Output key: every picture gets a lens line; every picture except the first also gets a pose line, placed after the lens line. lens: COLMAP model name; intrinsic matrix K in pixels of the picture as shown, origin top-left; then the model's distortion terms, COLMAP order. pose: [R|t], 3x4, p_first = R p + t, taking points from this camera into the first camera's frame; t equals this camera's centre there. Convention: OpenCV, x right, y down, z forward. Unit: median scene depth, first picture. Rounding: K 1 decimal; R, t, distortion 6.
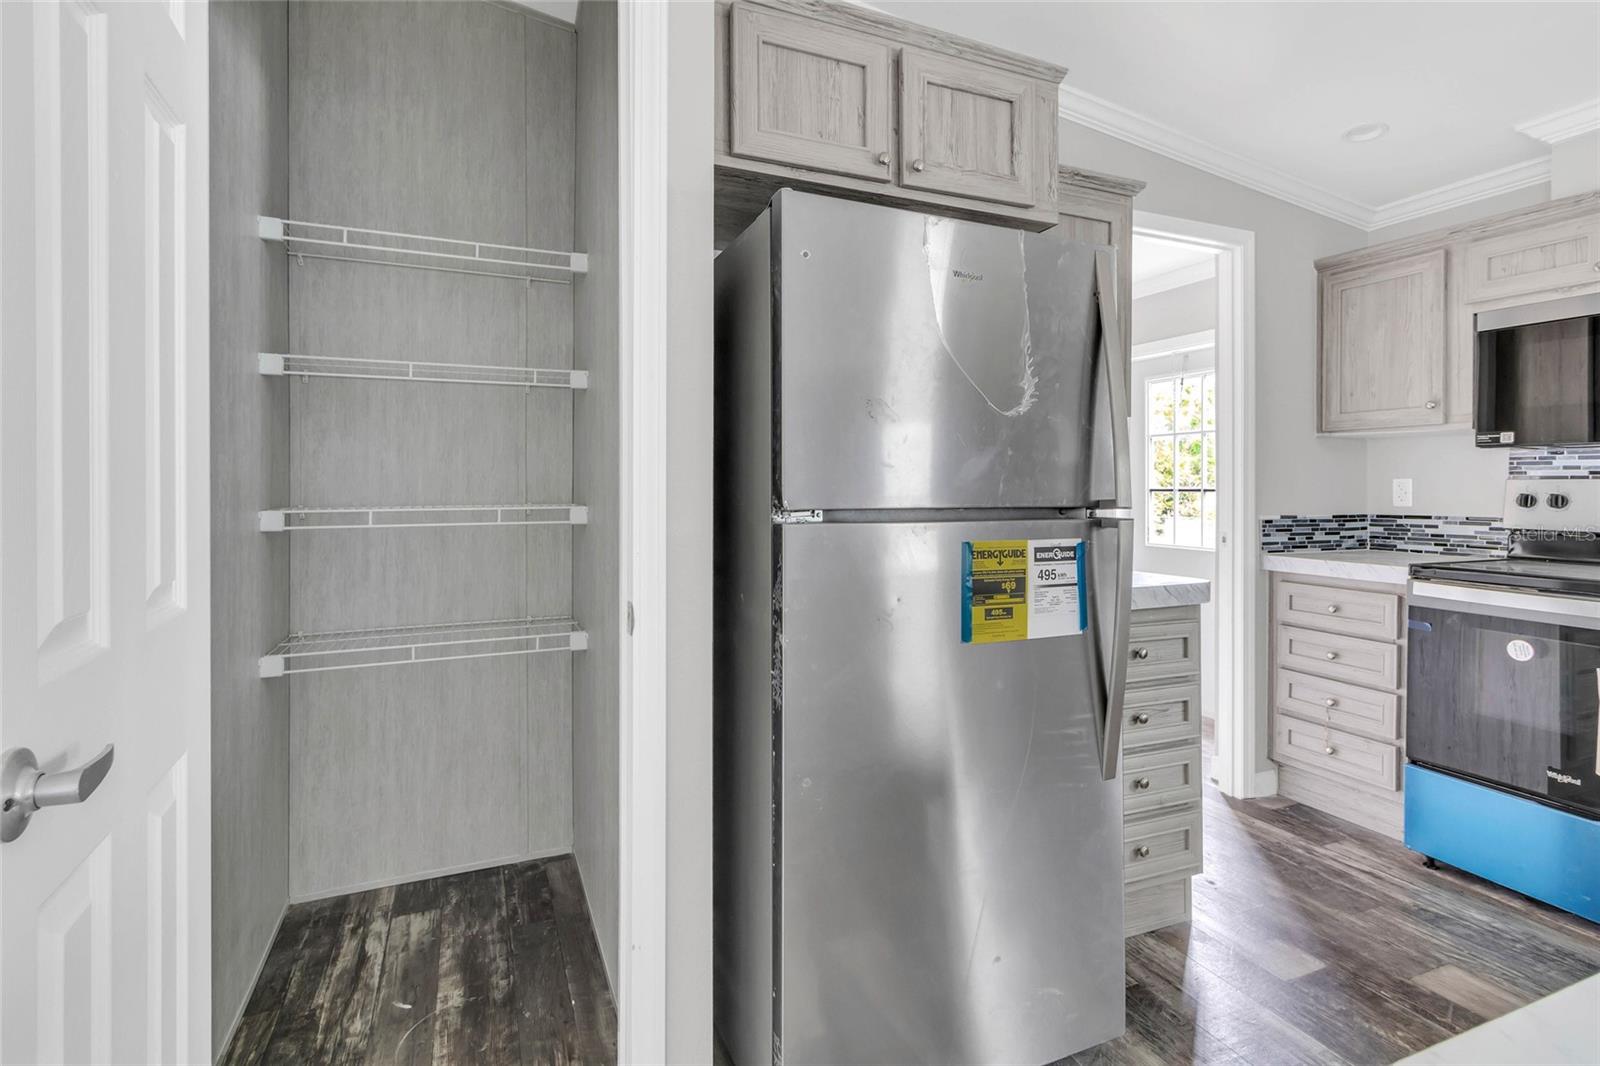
lens RADIAL K [[772.3, 0, 800.9], [0, 772.3, 491.4], [0, 0, 1]] dist [0.012884, -0.000109]
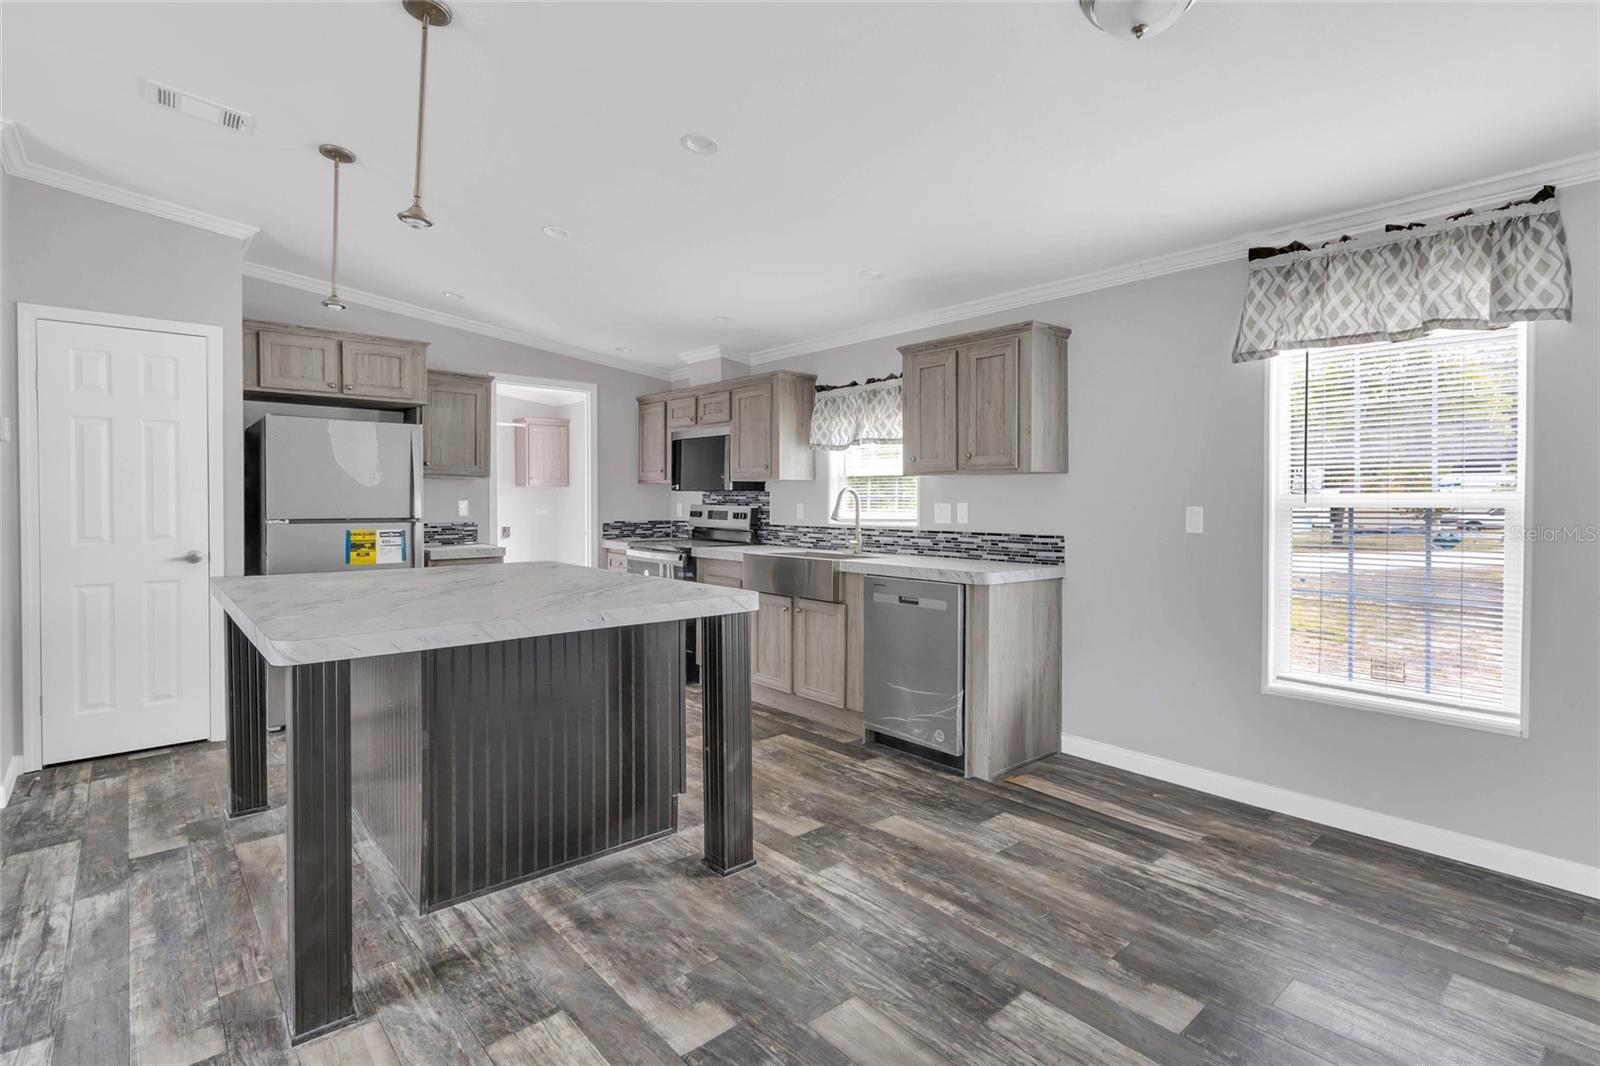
lens RADIAL K [[785.3, 0, 801.8], [0, 785.3, 515.7], [0, 0, 1]] dist [0.002926, 0.000570]
pose [[0.955996, -0.004109, 0.293350, 0.657080], [-0.001195, 0.999839, 0.017901, -0.030094], [-0.293376, -0.017464, 0.955838, -1.571356]]
